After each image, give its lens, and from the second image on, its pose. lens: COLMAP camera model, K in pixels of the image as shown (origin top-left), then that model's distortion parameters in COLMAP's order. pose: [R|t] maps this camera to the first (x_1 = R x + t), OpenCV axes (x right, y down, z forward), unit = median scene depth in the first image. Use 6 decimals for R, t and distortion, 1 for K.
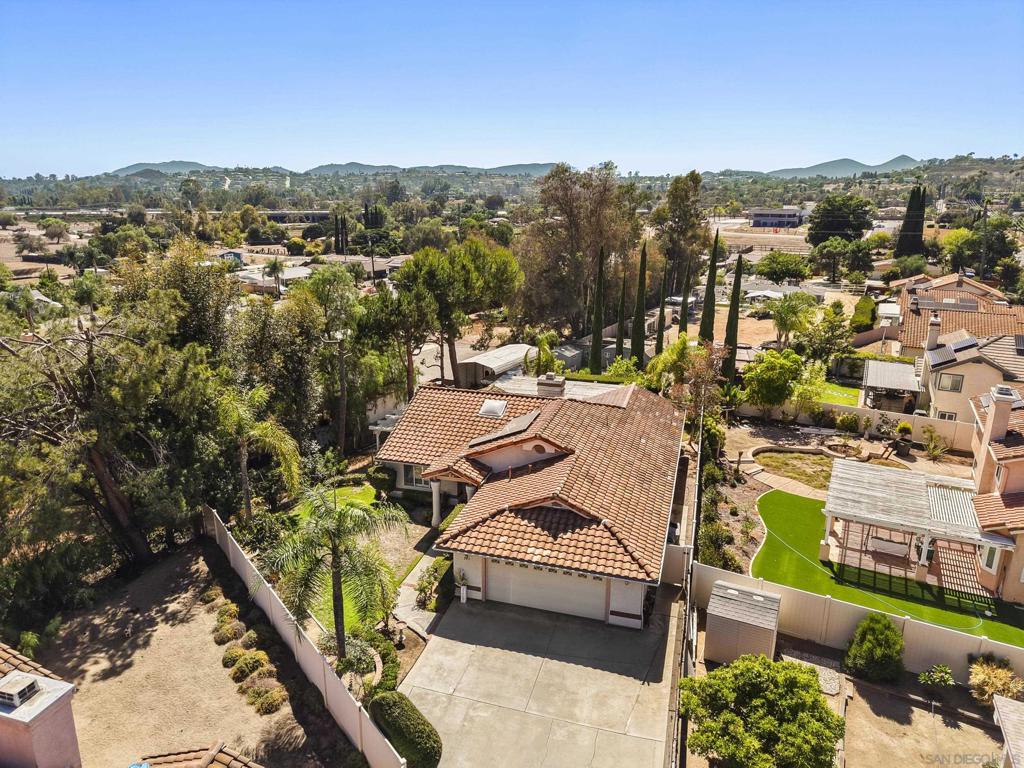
lens RADIAL K [[679.3, 0, 509.1], [0, 679.3, 386.8], [0, 0, 1]] dist [0.018796, -0.021195]
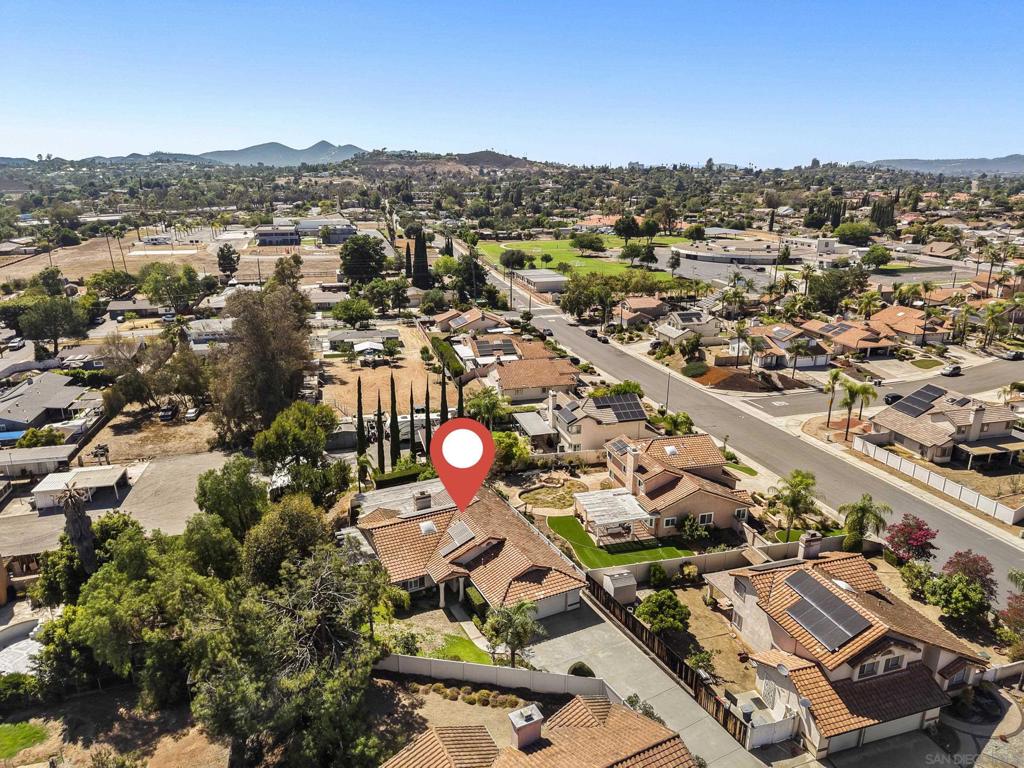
lens RADIAL K [[679.3, 0, 510.4], [0, 679.3, 385.9], [0, 0, 1]] dist [0.018796, -0.021195]
pose [[0.728165, -0.204431, 0.654205, -0.800331], [0.189156, 0.977353, 0.094870, -0.382040], [-0.658784, 0.054666, 0.750344, -0.365711]]
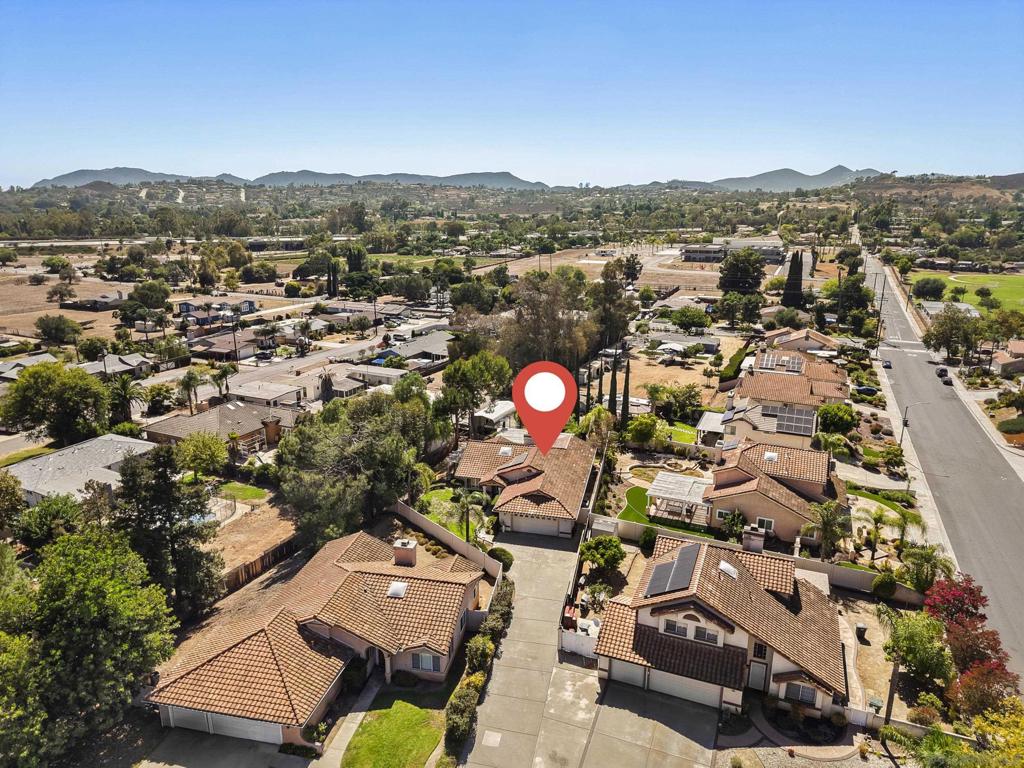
lens RADIAL K [[679.3, 0, 509.0], [0, 679.3, 375.6], [0, 0, 1]] dist [0.018796, -0.021195]
pose [[0.997803, -0.014548, 0.064633, -0.132006], [0.016184, 0.999560, -0.024851, -0.138053], [-0.064243, 0.025842, 0.997600, -1.030974]]
